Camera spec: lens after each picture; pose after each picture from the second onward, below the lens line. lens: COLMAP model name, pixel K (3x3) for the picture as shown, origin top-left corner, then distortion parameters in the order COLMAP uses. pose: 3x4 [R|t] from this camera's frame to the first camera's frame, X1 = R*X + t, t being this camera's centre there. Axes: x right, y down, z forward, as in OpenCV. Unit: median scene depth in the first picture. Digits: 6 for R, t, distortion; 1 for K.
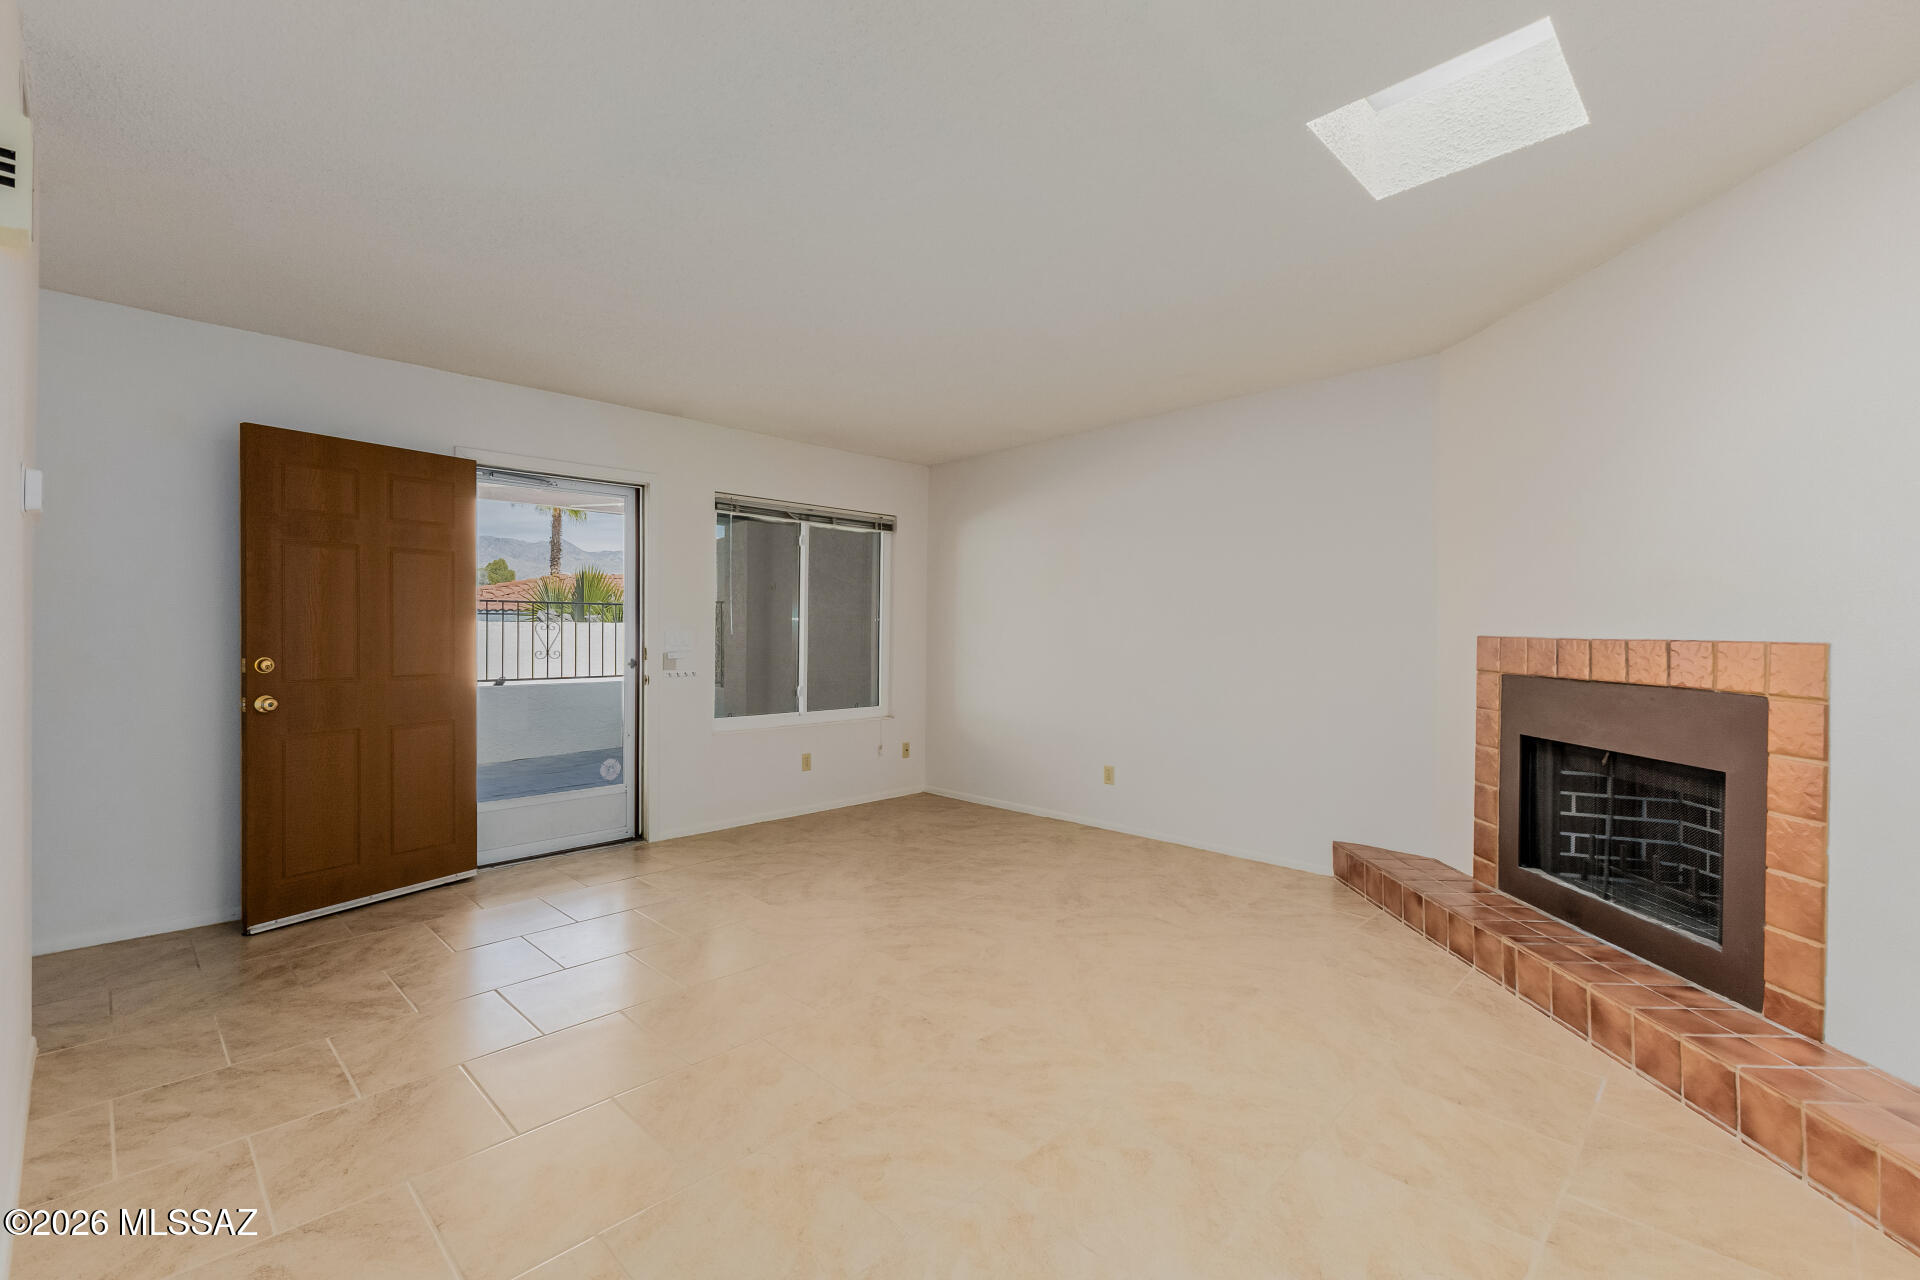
lens RADIAL K [[833.2, 0, 954.3], [0, 833.2, 635.4], [0, 0, 1]] dist [0.009298, -0.003071]
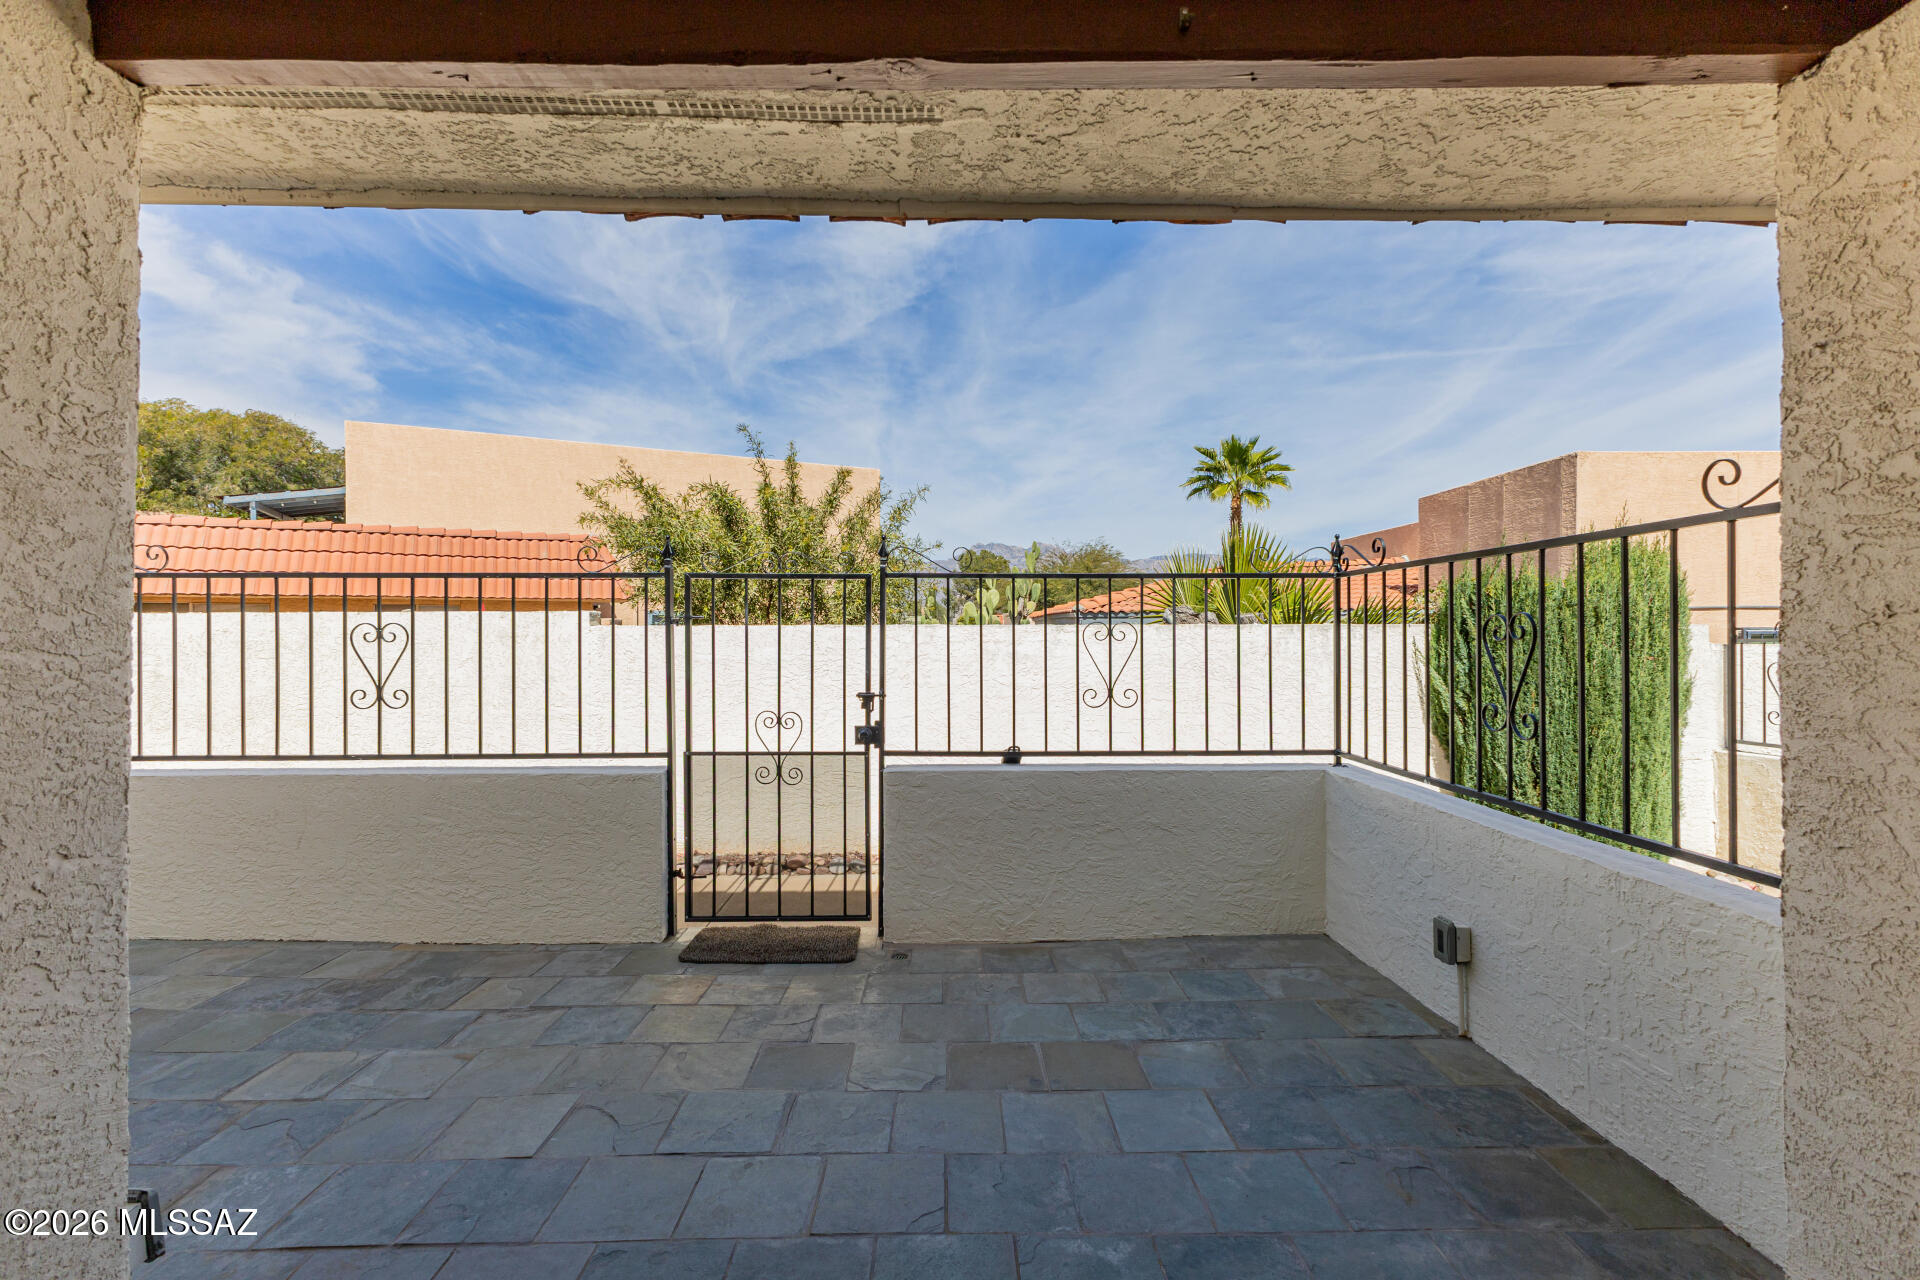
lens RADIAL K [[833.2, 0, 956.2], [0, 833.2, 633.3], [0, 0, 1]] dist [0.009298, -0.003071]
pose [[0.697801, -0.014034, -0.716154, -0.623510], [0.004990, 0.999879, -0.014733, -0.011239], [0.716274, 0.006707, 0.697786, 1.712584]]
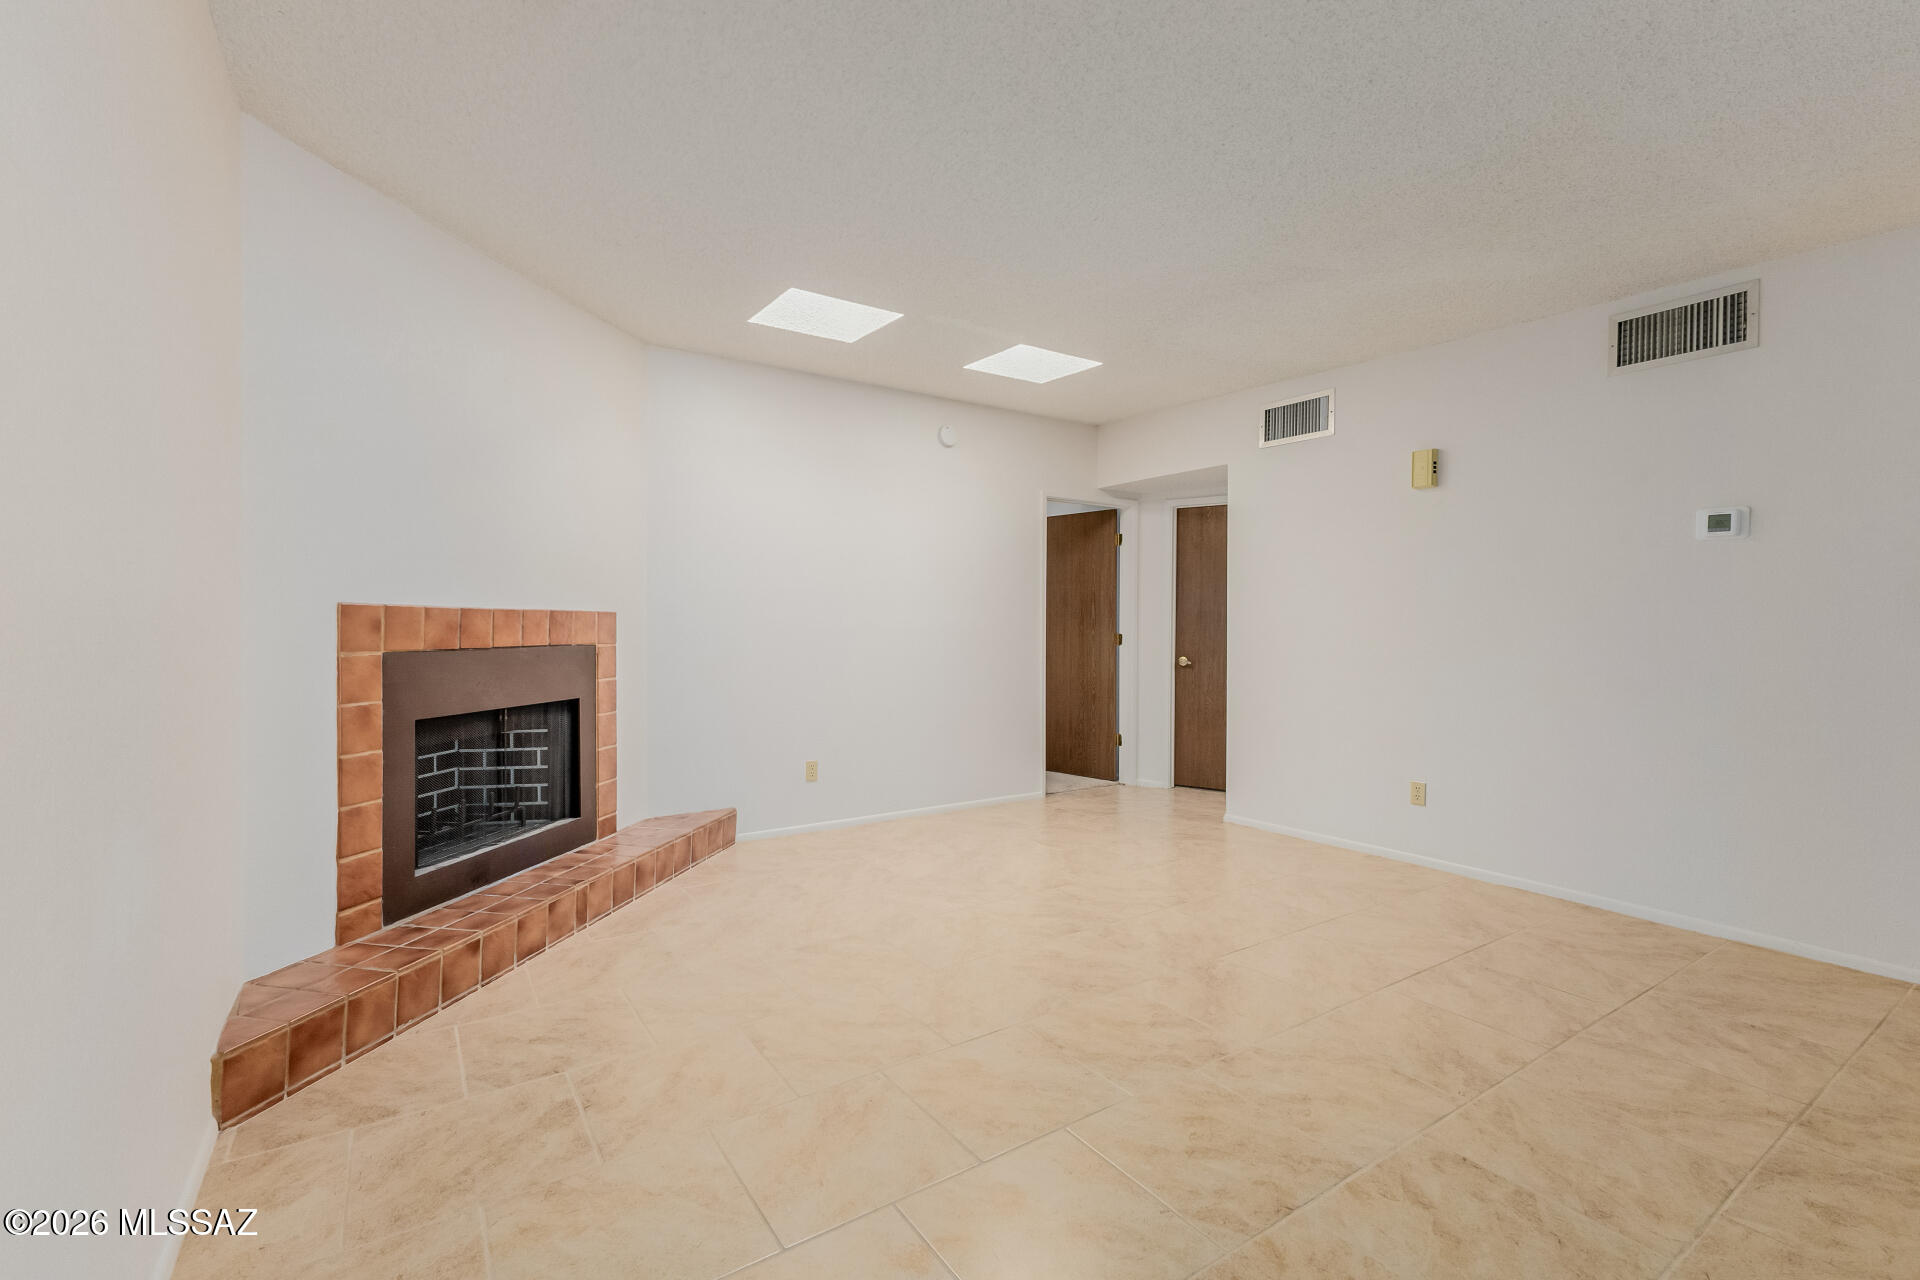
lens RADIAL K [[833.2, 0, 932.6], [0, 833.2, 634.4], [0, 0, 1]] dist [0.009298, -0.003071]
pose [[-0.973211, -0.015269, 0.229405, -0.028165], [-0.010655, 0.999716, 0.021337, 0.006923], [-0.229665, 0.018321, -0.973097, 1.680959]]
